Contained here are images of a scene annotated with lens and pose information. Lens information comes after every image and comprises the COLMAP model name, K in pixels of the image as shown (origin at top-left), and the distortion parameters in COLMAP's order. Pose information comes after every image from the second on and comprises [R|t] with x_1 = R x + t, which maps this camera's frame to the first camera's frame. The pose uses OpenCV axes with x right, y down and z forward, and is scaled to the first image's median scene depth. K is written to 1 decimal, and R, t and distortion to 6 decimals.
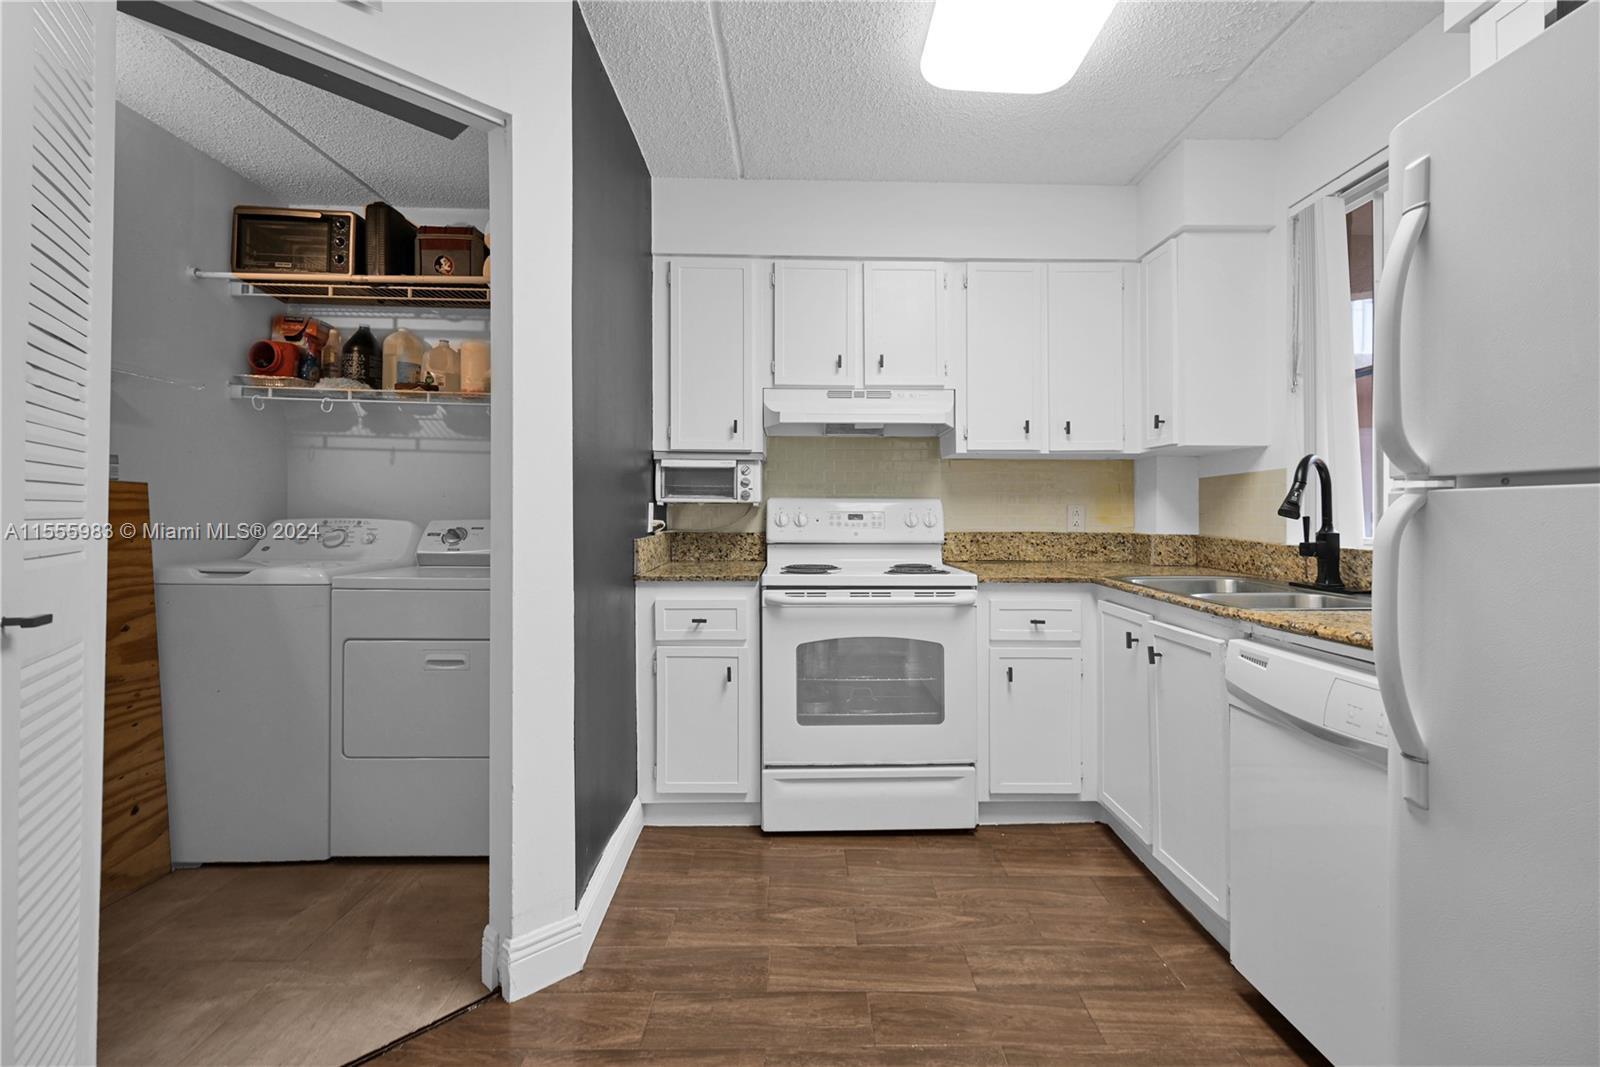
lens RADIAL K [[719.7, 0, 804.6], [0, 719.7, 511.0], [0, 0, 1]] dist [-0.000150, 0.000529]
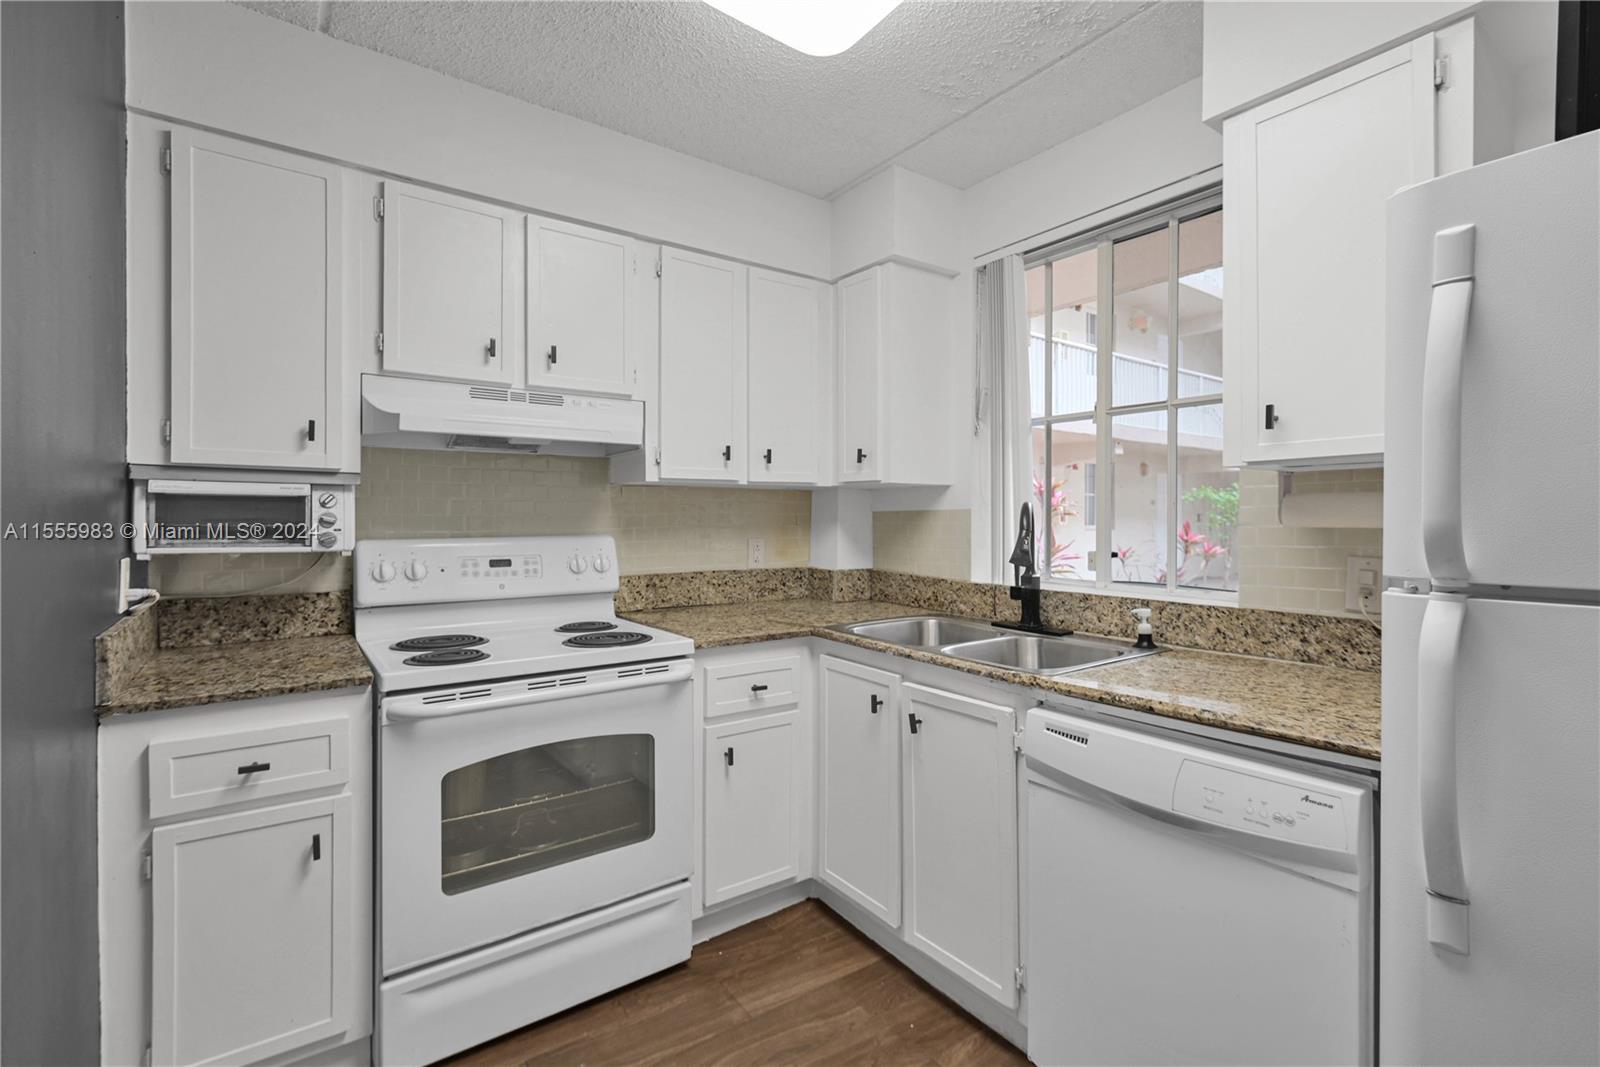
lens RADIAL K [[719.7, 0, 804.6], [0, 719.7, 511.0], [0, 0, 1]] dist [-0.000150, 0.000529]
pose [[0.815877, -0.000293, 0.578226, -0.108220], [0.001539, 0.999997, -0.001665, -0.046540], [-0.578224, 0.002248, 0.815875, 0.250387]]
